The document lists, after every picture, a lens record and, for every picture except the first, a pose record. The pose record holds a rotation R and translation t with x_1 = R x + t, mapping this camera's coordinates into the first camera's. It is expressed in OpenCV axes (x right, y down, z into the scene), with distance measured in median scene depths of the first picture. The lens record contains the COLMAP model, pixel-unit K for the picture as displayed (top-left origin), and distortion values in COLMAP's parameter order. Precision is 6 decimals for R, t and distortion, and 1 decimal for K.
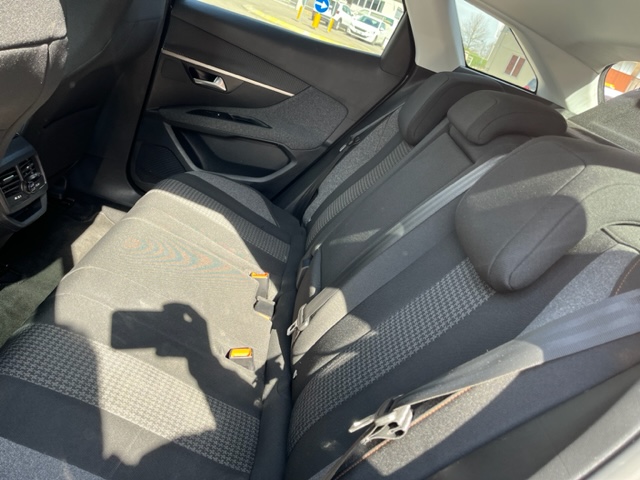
lens RADIAL K [[484.2, 0, 322.5], [0, 484.2, 238.4], [0, 0, 1]] dist [0.071206, -0.104646]
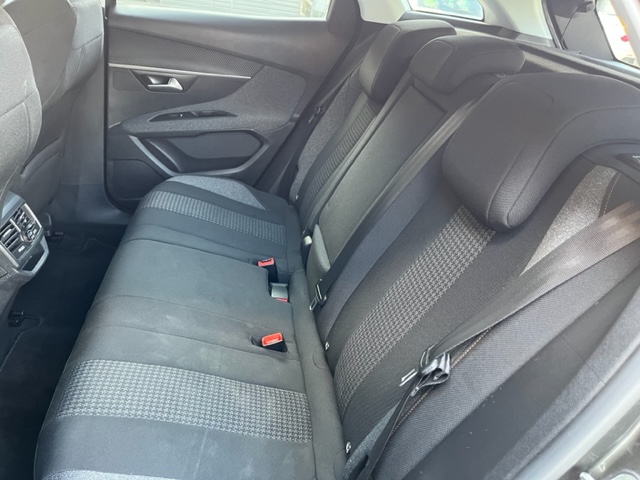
lens RADIAL K [[484.2, 0, 324.6], [0, 484.2, 244.7], [0, 0, 1]] dist [0.071206, -0.104646]
pose [[0.969598, -0.243528, 0.023942, -0.019307], [0.240469, 0.966373, 0.091094, -0.020469], [-0.045321, -0.082567, 0.995554, -0.027954]]
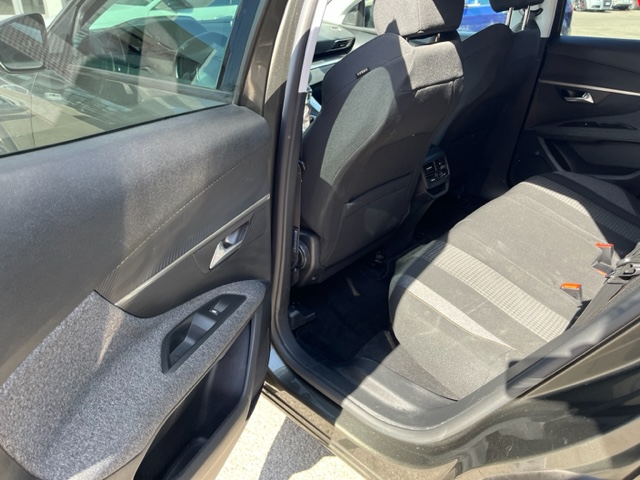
lens RADIAL K [[484.2, 0, 321.9], [0, 484.2, 245.5], [0, 0, 1]] dist [0.071206, -0.104646]
pose [[0.713156, 0.027398, -0.700470, 0.182163], [-0.082970, 0.995511, -0.045533, 0.156642], [0.696078, 0.090590, 0.712228, -0.281506]]
